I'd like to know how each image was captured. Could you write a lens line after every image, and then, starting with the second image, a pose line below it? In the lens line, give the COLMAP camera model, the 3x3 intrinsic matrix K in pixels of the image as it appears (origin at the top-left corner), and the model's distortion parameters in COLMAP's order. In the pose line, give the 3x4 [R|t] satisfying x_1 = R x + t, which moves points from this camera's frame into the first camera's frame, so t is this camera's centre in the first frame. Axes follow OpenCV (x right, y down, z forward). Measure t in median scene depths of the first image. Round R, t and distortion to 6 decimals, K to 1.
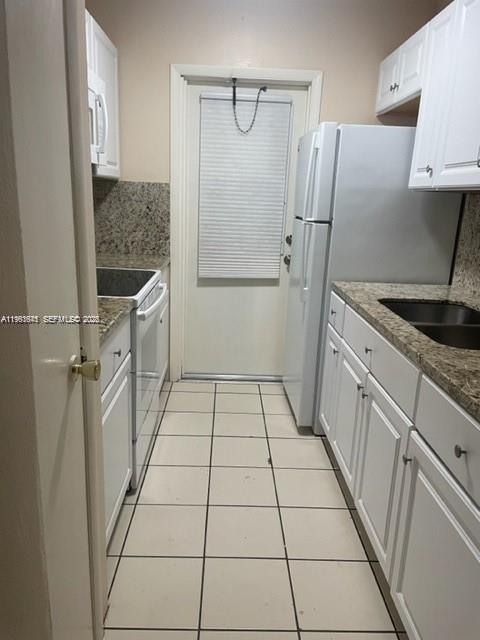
lens RADIAL K [[485.8, 0, 240.1], [0, 485.8, 319.1], [0, 0, 1]] dist [0.056062, -0.024544]
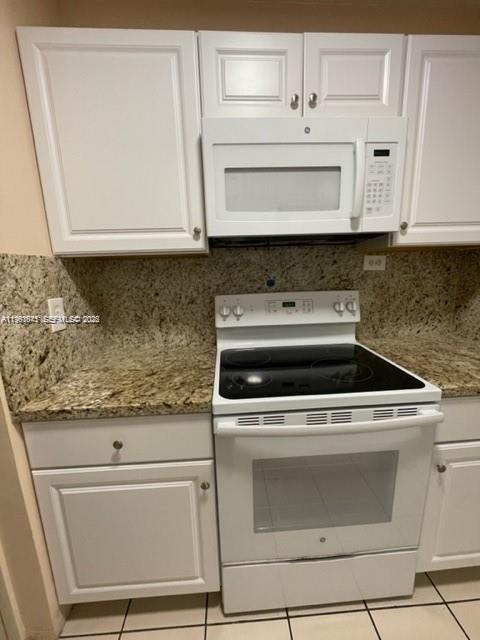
lens RADIAL K [[258.5, 0, 239.9], [0, 258.5, 318.7], [0, 0, 1]] dist [-0.004099, 0.001038]
pose [[0.029768, 0.144324, -0.989083, 0.102595], [-0.219161, 0.966385, 0.134416, -0.140844], [0.975234, 0.212767, 0.060398, 0.595897]]
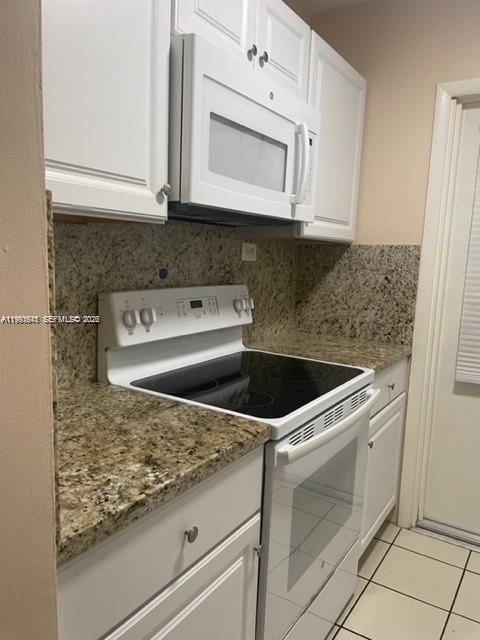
lens RADIAL K [[485.8, 0, 240.8], [0, 485.8, 324.9], [0, 0, 1]] dist [0.056062, -0.024544]
pose [[0.828204, 0.065775, -0.556553, 0.043803], [-0.139387, 0.986058, -0.090886, -0.061547], [0.542815, 0.152848, 0.825826, 0.281682]]
